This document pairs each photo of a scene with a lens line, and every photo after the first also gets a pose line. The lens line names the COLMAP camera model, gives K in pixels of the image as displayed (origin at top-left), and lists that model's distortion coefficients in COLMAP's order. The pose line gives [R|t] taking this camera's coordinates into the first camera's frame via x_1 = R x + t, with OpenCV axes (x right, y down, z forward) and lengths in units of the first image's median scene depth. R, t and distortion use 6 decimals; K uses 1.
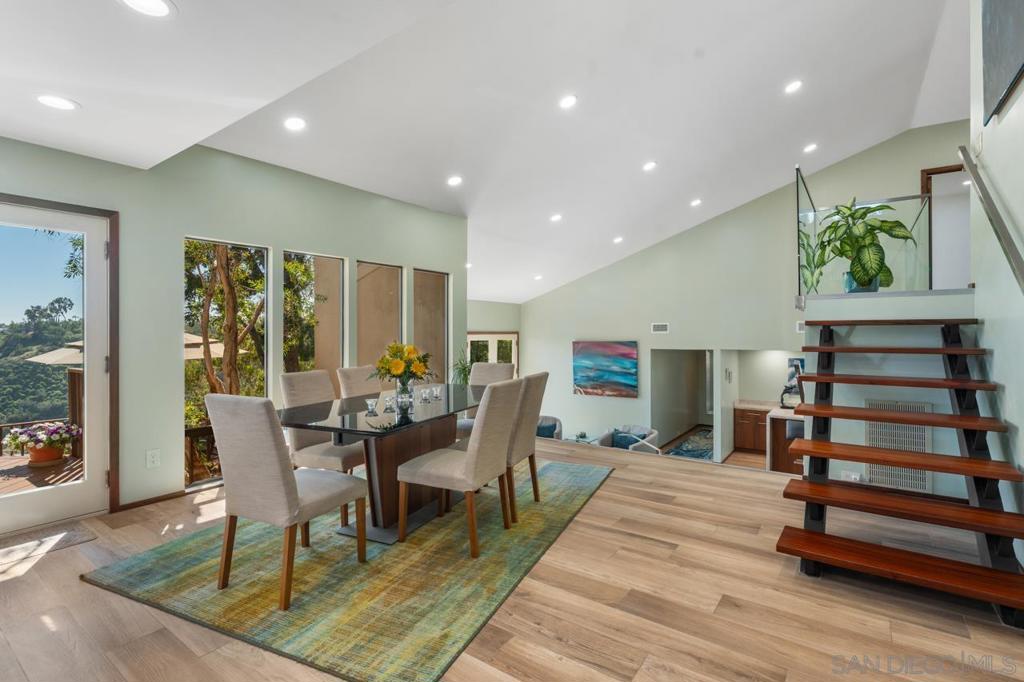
lens RADIAL K [[487.4, 0, 510.3], [0, 487.4, 335.9], [0, 0, 1]] dist [-0.000408, -0.000041]
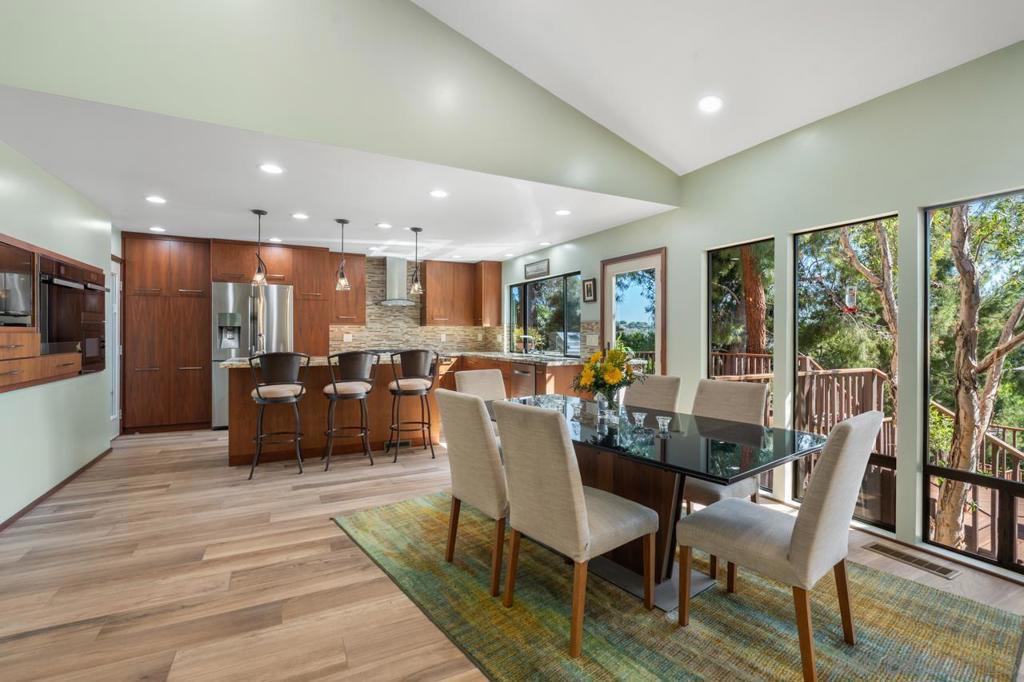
lens RADIAL K [[470.4, 0, 513.7], [0, 470.4, 337.3], [0, 0, 1]] dist [0.004254, 0.000625]
pose [[-0.470399, 0.006400, -0.882431, 0.828448], [-0.007822, 0.999904, 0.011422, -0.016056], [0.882419, 0.012275, -0.470303, 1.819233]]
